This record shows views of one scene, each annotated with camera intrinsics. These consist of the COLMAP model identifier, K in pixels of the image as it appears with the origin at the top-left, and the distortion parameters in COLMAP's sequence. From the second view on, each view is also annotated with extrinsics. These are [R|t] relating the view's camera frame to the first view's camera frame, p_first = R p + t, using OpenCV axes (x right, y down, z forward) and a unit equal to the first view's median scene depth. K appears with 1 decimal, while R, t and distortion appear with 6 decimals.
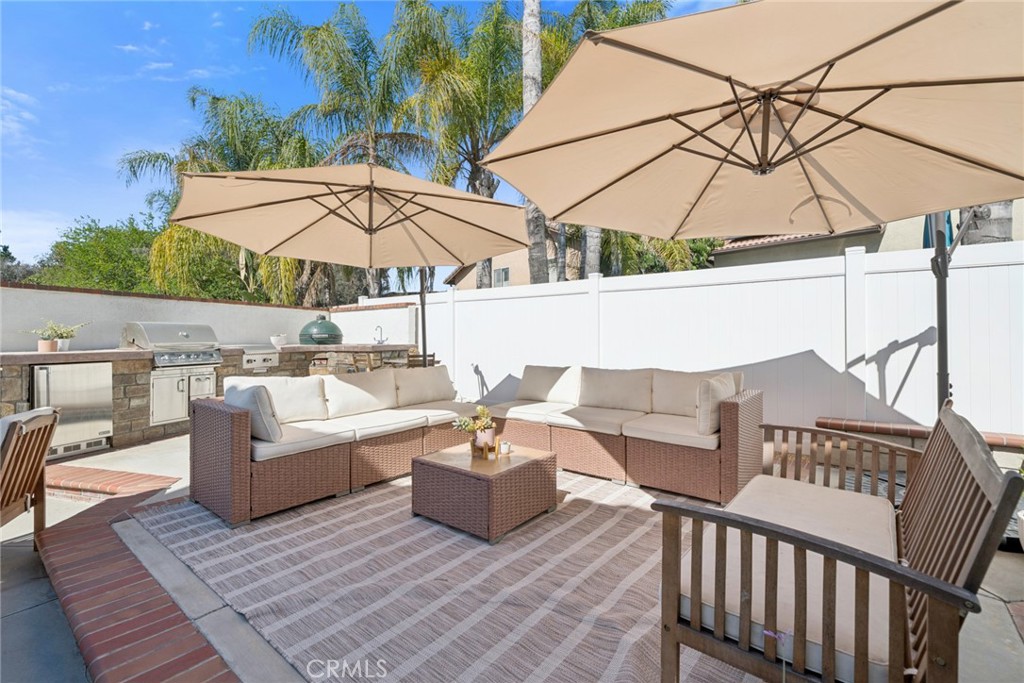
lens RADIAL K [[451.2, 0, 507.7], [0, 451.2, 334.7], [0, 0, 1]] dist [-0.001986, 0.000987]
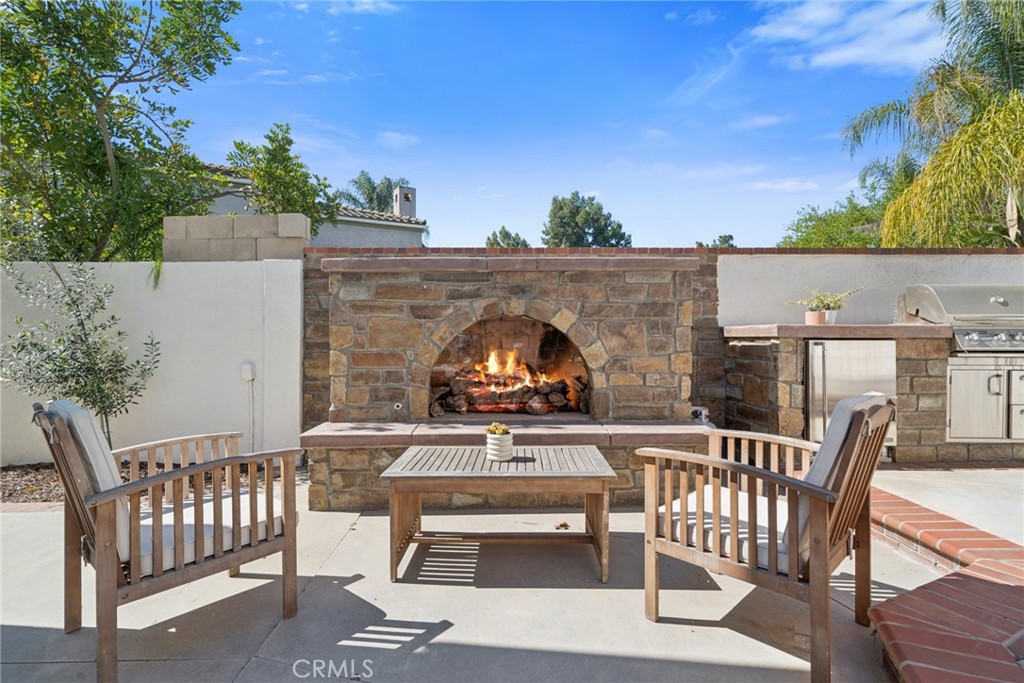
lens RADIAL K [[469.0, 0, 508.7], [0, 469.0, 338.5], [0, 0, 1]] dist [0.004587, 0.001333]
pose [[0.282080, 0.000428, -0.959391, -0.339131], [0.004428, 0.999989, 0.001748, 0.052599], [0.959381, -0.004741, 0.282075, 0.216728]]
